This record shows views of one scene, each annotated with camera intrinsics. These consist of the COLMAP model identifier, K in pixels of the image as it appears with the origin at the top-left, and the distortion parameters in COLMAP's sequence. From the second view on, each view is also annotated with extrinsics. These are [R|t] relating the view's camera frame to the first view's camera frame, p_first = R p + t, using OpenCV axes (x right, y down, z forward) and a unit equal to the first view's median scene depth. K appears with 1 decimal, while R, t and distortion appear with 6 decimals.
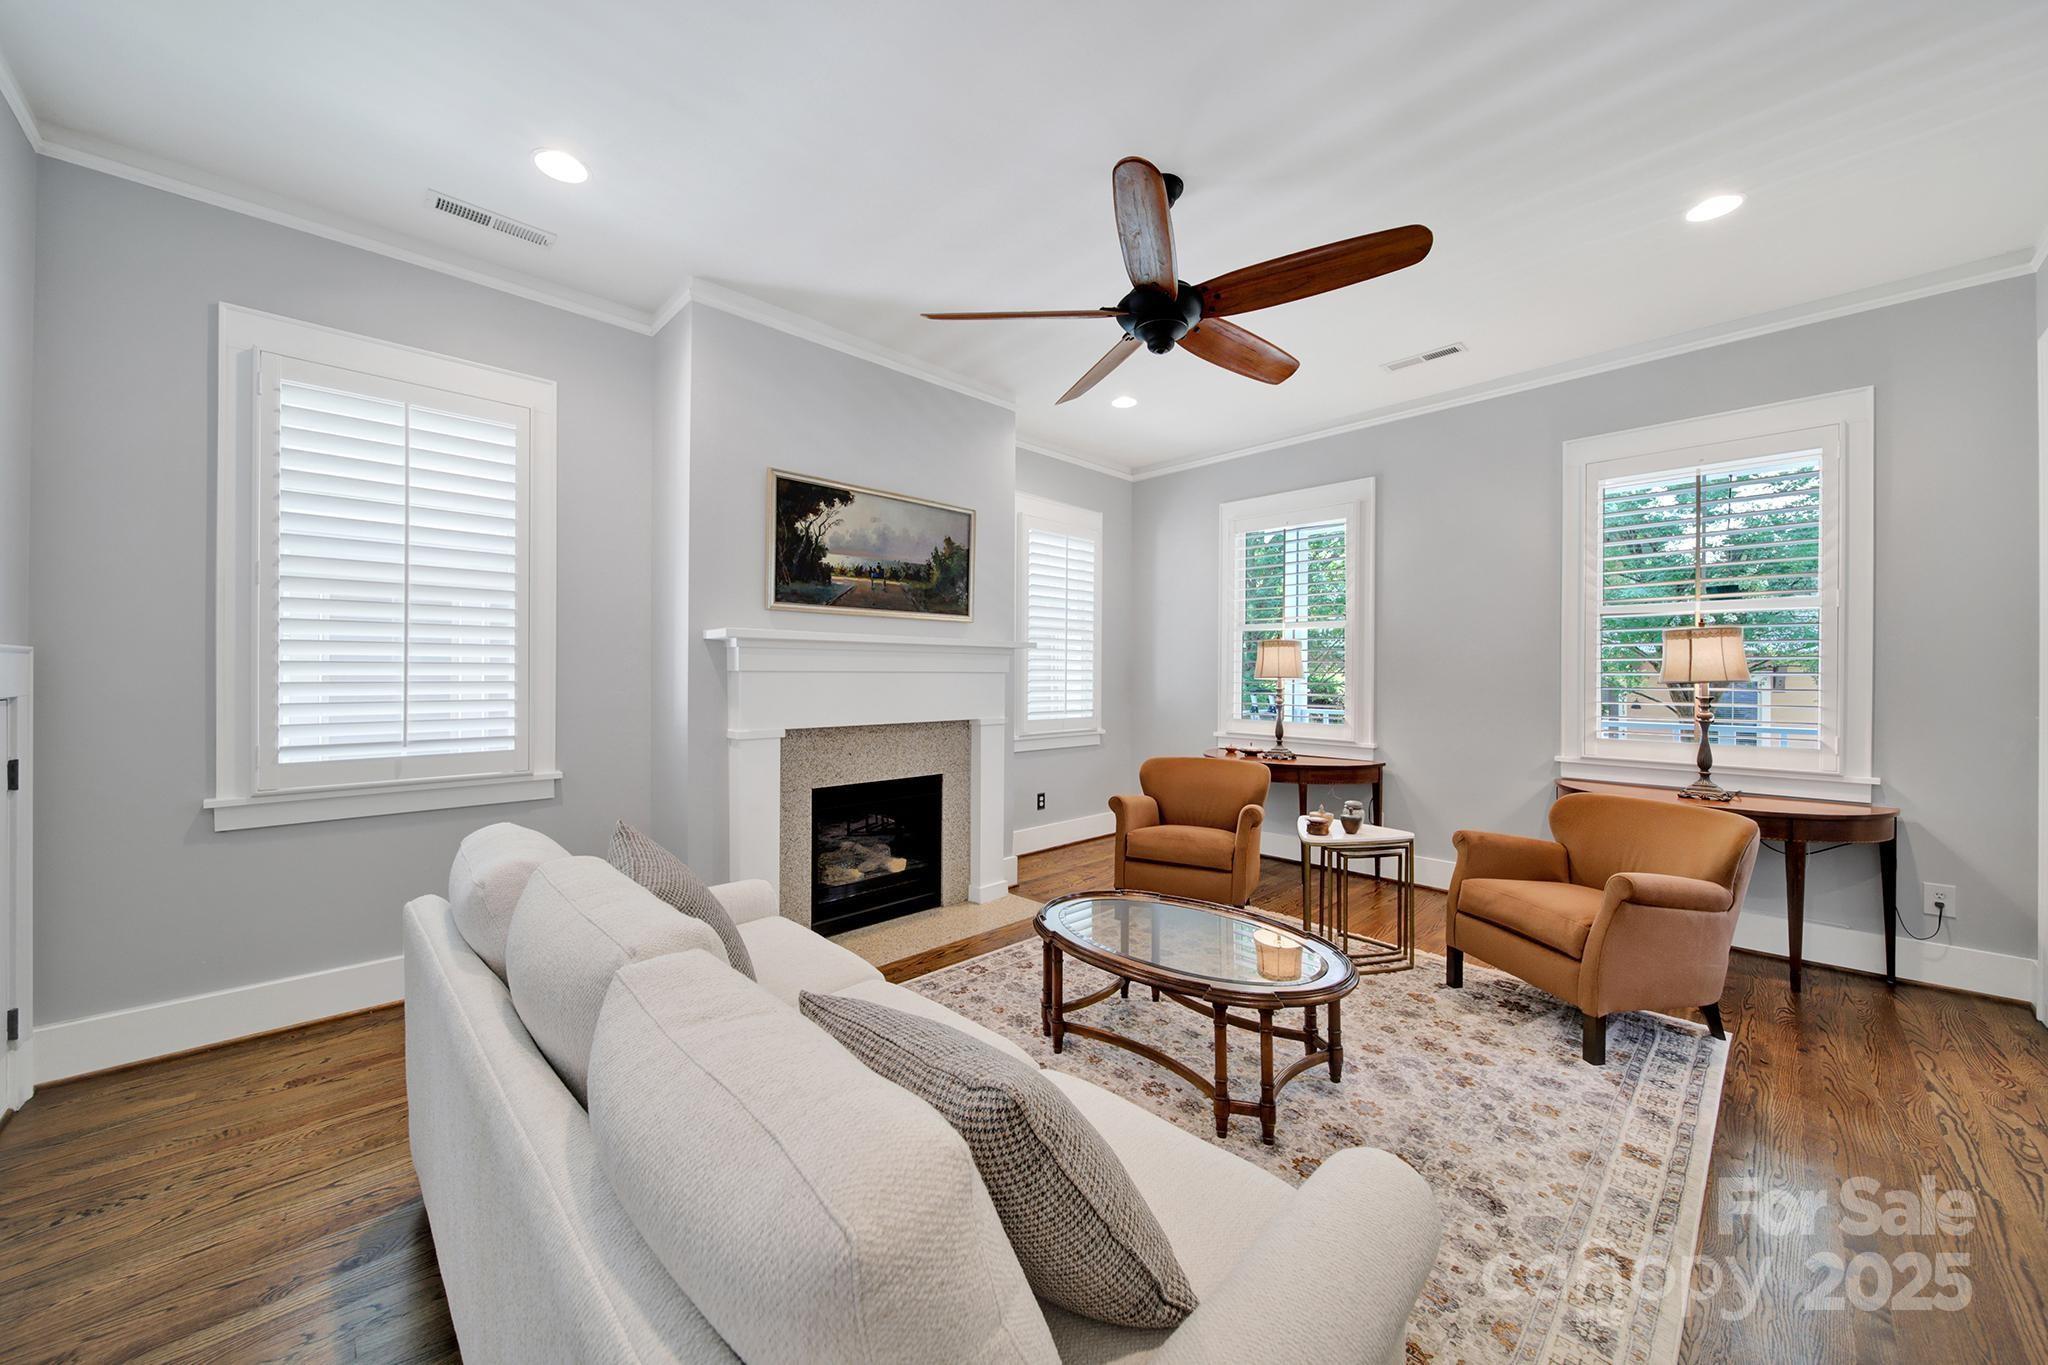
lens RADIAL K [[732.6, 0, 1018.2], [0, 732.6, 685.5], [0, 0, 1]] dist [0.013460, -0.000027]
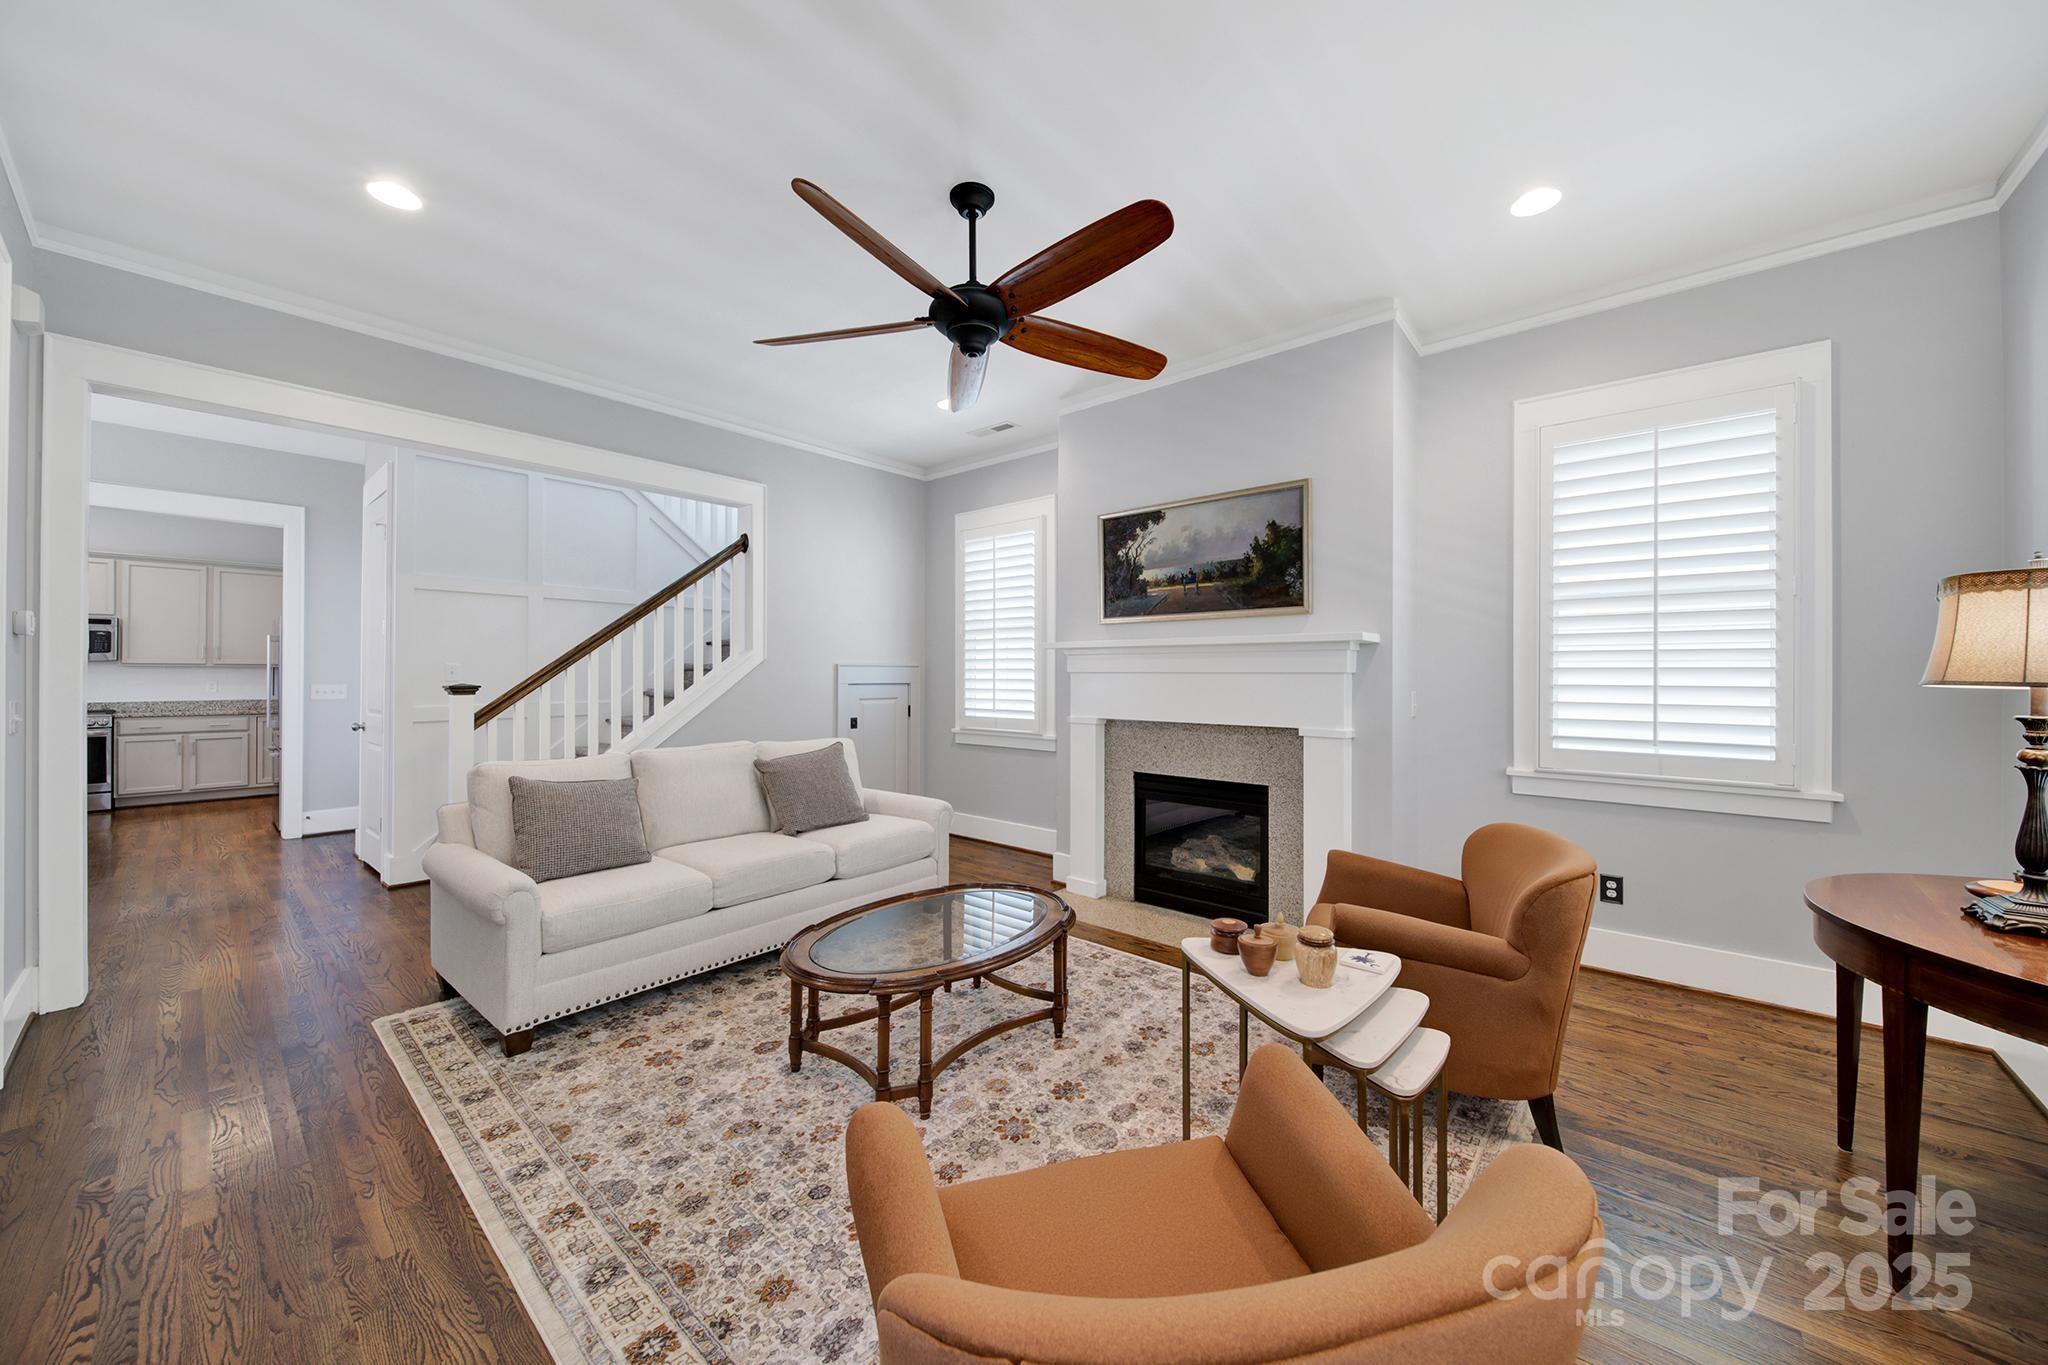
lens RADIAL K [[726.3, 0, 1026.3], [0, 726.3, 672.5], [0, 0, 1]] dist [-0.013242, -0.000160]
pose [[0.108489, -0.000153, -0.994098, 0.838163], [-0.010734, 0.999942, -0.001325, -0.015458], [0.994040, 0.010815, 0.108481, 0.679554]]
